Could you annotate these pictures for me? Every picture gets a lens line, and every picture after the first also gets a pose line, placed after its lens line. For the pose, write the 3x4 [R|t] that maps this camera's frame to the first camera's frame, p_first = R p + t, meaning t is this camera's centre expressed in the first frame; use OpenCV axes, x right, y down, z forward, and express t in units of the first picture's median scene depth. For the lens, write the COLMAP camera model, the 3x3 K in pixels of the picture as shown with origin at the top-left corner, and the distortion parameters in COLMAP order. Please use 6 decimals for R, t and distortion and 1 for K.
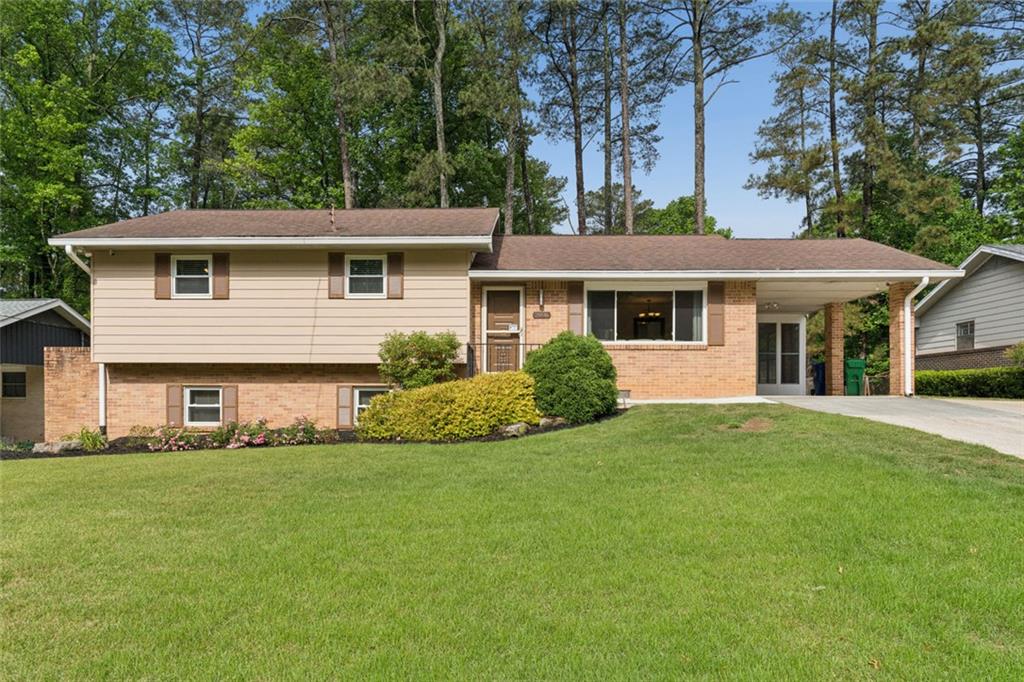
lens RADIAL K [[624.5, 0, 512.0], [0, 624.5, 343.8], [0, 0, 1]] dist [0.002760, 0.001429]
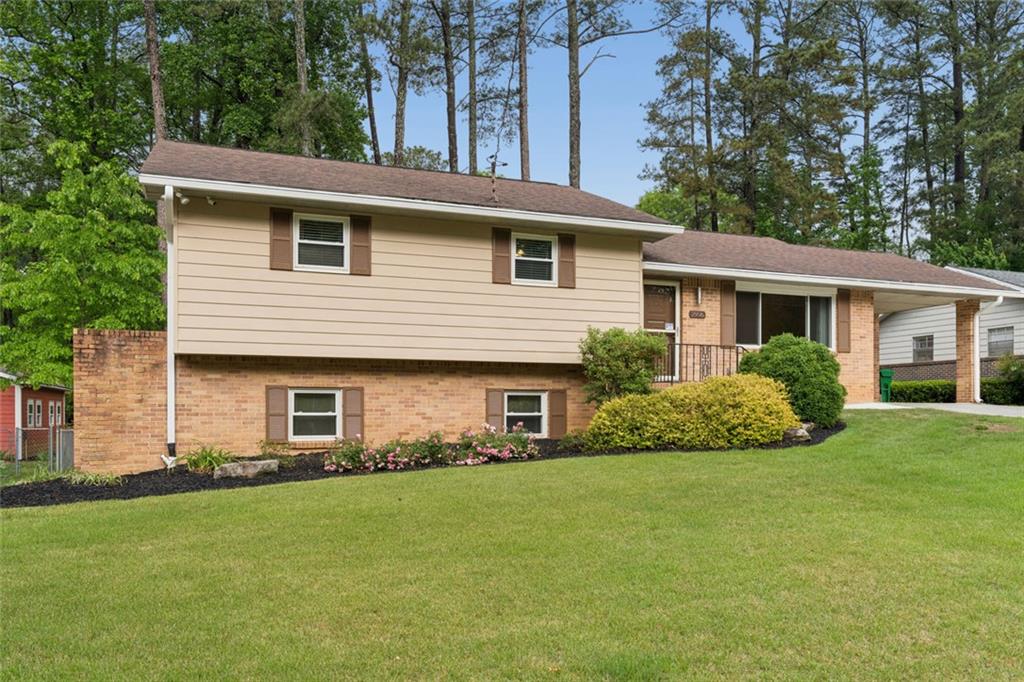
lens RADIAL K [[789.5, 0, 511.9], [0, 789.5, 340.0], [0, 0, 1]] dist [0.008259, 0.001444]
pose [[0.923101, 0.032545, 0.383179, -0.645805], [-0.030656, 0.999469, -0.011036, 0.012950], [-0.383334, -0.001559, 0.923608, 0.027688]]
